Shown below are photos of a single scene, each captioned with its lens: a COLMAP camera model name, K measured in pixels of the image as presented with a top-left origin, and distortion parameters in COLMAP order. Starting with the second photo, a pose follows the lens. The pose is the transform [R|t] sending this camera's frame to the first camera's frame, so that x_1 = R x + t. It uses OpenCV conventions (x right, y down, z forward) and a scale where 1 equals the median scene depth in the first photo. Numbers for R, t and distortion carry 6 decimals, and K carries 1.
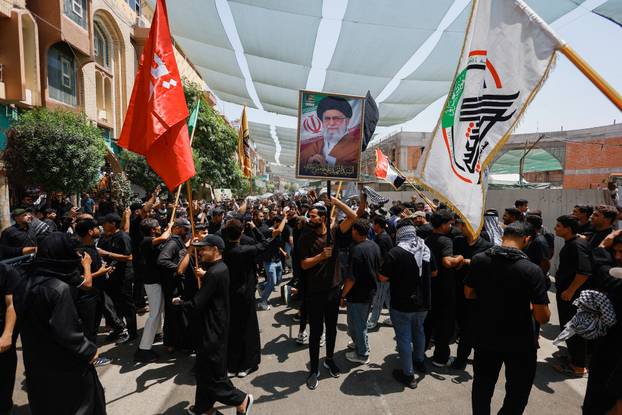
lens RADIAL K [[279.7, 0, 311.5], [0, 279.7, 205.7], [0, 0, 1]] dist [0.004270, 0.000984]
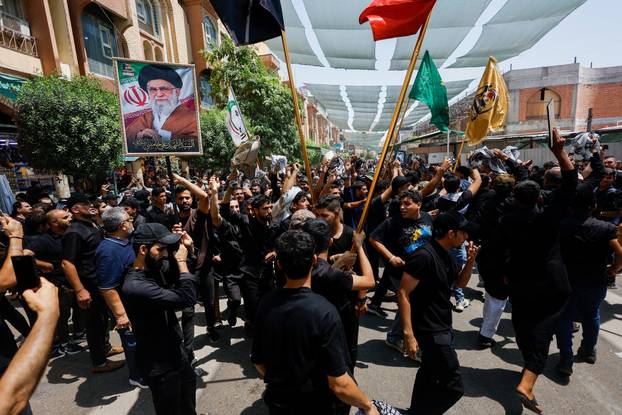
lens RADIAL K [[279.7, 0, 310.1], [0, 279.7, 208.8], [0, 0, 1]] dist [0.004270, 0.000984]
pose [[0.961451, -0.011929, -0.274718, 0.005843], [0.044855, 0.992481, 0.113887, -0.007146], [0.271294, -0.121819, 0.954757, 0.173801]]
